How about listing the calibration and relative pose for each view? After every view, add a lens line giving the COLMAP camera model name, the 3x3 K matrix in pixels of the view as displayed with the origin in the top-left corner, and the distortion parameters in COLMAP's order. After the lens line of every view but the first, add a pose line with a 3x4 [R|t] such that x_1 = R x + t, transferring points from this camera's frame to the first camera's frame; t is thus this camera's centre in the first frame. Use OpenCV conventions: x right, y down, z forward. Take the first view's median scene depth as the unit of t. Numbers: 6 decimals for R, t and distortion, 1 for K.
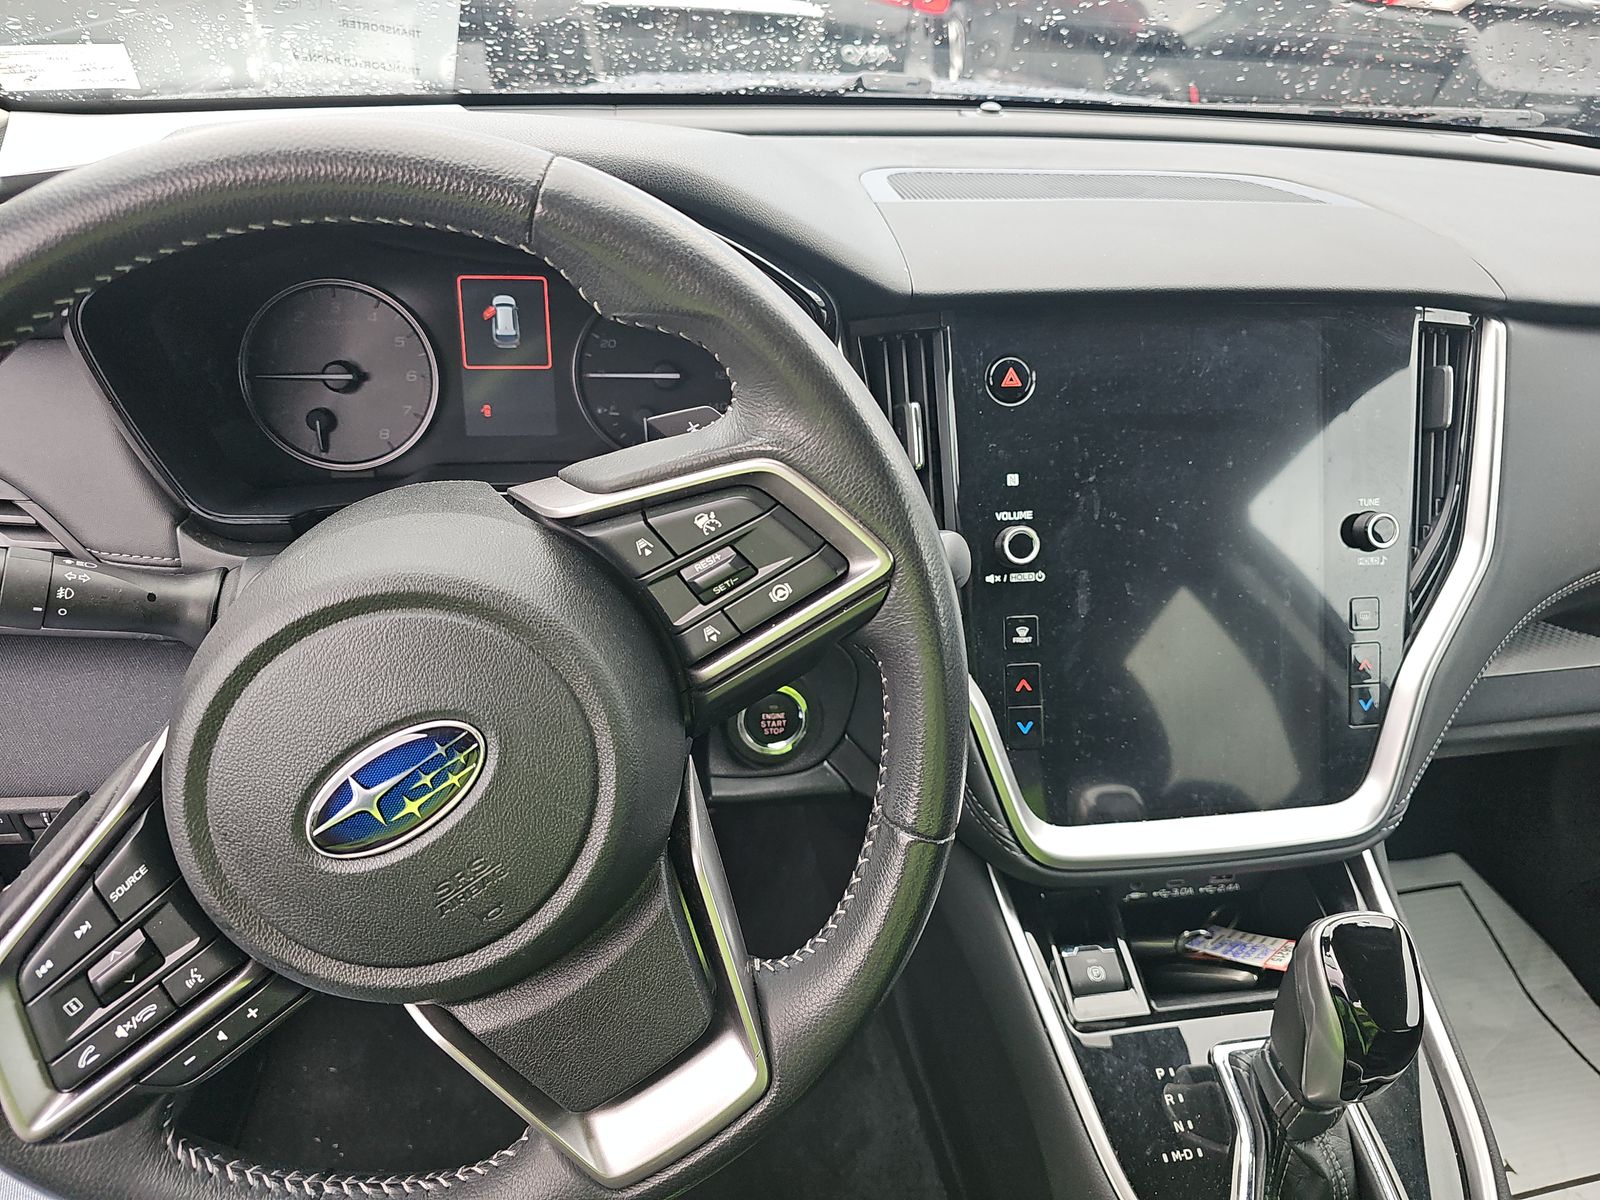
lens RADIAL K [[1049.2, 0, 787.7], [0, 1049.2, 603.3], [0, 0, 1]] dist [0.056469, -0.056679]
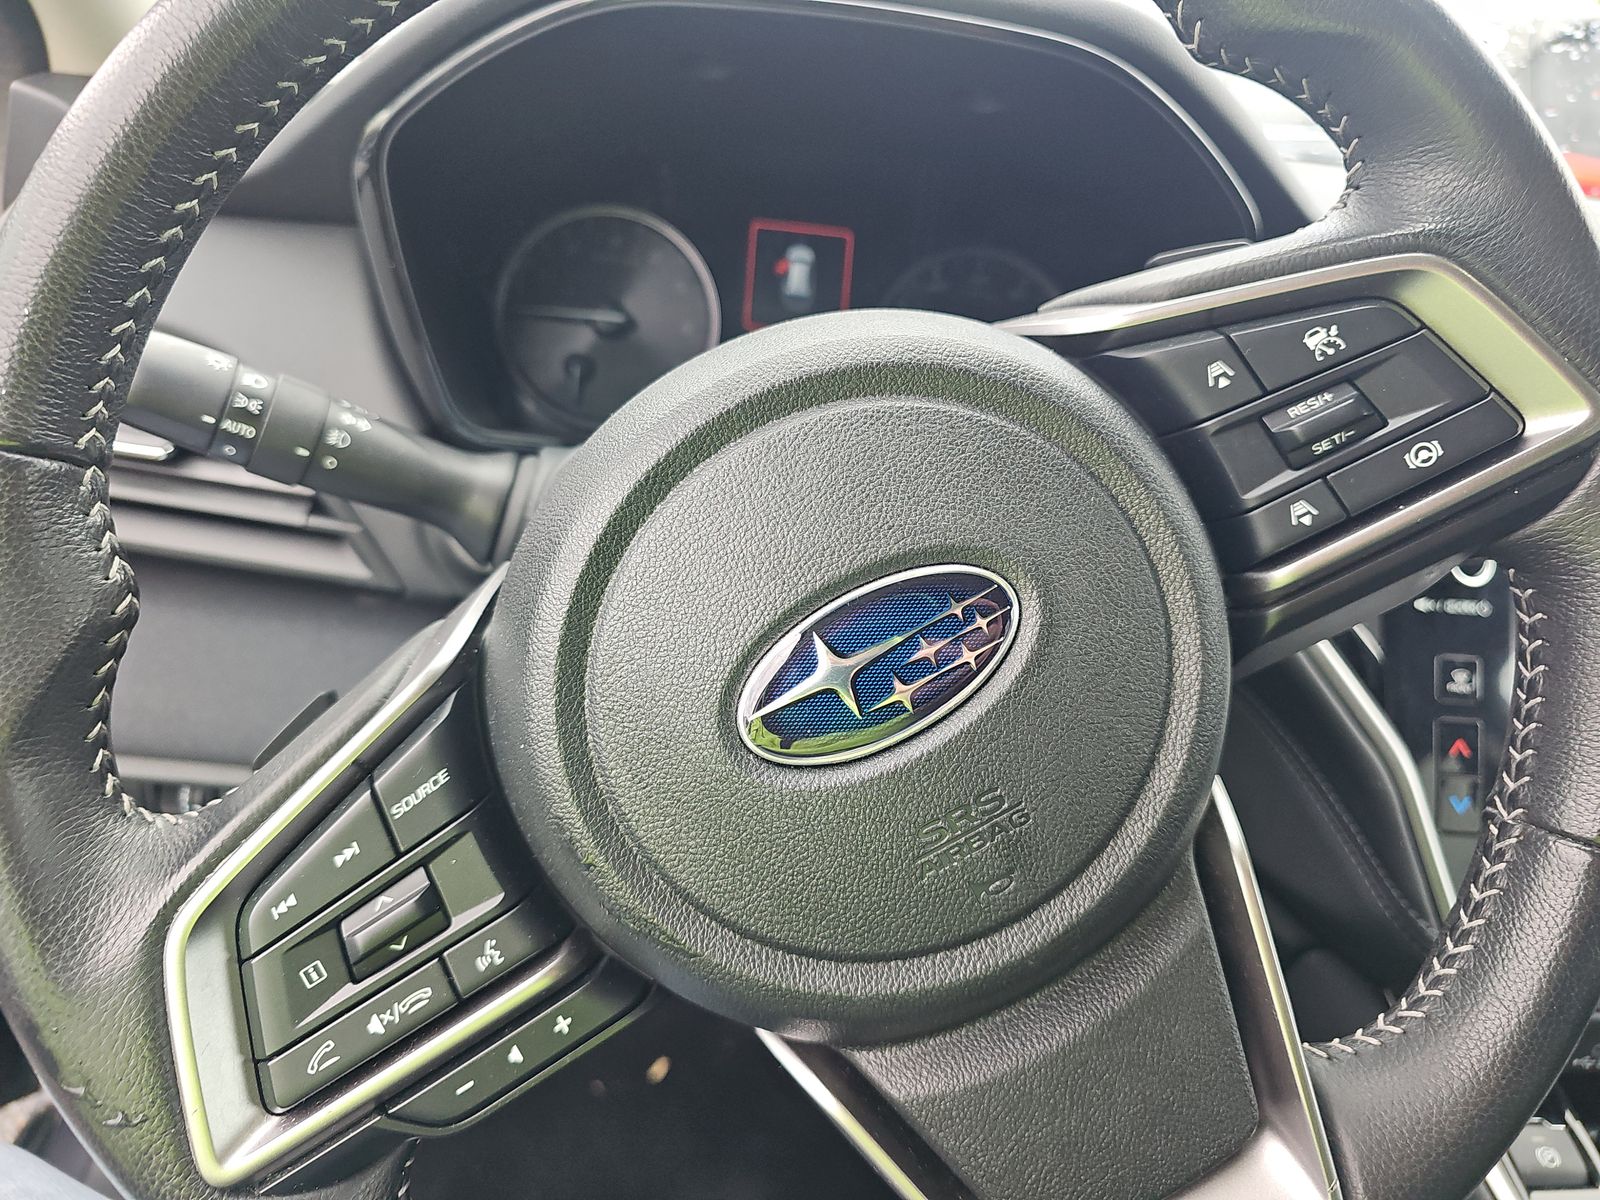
lens RADIAL K [[1073.7, 0, 800.0], [0, 1073.7, 600.0], [0, 0, 1]] dist [0.022624, -0.056174]
pose [[0.994953, 0.089258, -0.045833, -0.363602], [-0.095430, 0.982906, -0.157442, 0.227348], [0.030996, 0.161022, 0.986464, 0.325079]]
